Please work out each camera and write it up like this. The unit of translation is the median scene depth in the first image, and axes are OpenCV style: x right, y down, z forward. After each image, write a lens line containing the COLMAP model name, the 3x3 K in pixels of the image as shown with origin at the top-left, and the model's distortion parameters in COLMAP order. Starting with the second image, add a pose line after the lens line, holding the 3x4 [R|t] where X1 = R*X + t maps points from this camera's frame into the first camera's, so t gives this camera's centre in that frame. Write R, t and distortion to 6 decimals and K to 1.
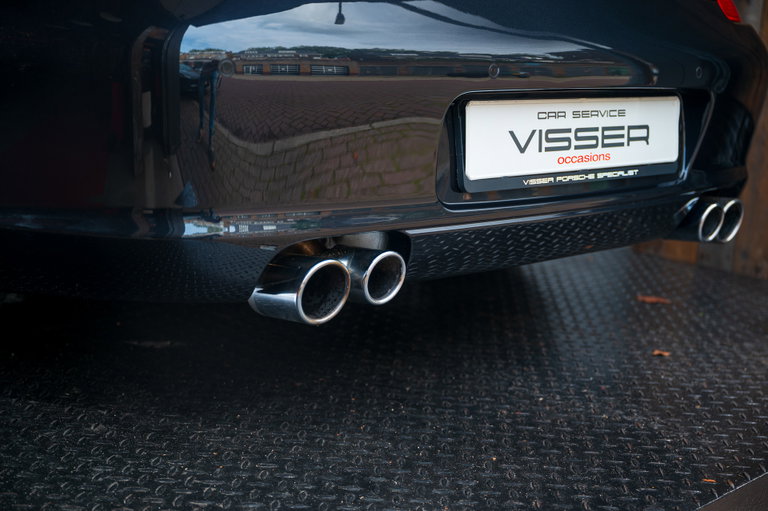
lens RADIAL K [[1079.7, 0, 384.0], [0, 1079.7, 255.5], [0, 0, 1]] dist [-0.000825, -0.000476]
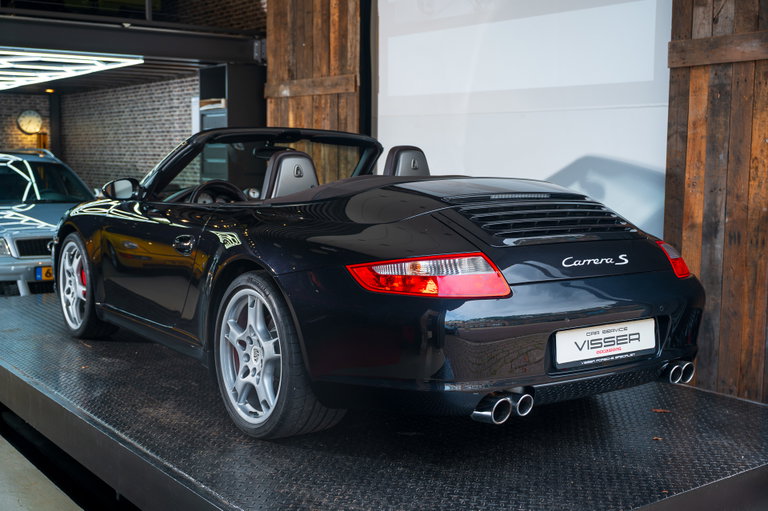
lens RADIAL K [[948.5, 0, 386.1], [0, 948.5, 243.1], [0, 0, 1]] dist [-0.002430, -0.027523]
pose [[0.994800, -0.019067, -0.100050, -0.078245], [0.006544, 0.992256, -0.124036, -0.069160], [0.101641, 0.122736, 0.987221, -1.055197]]
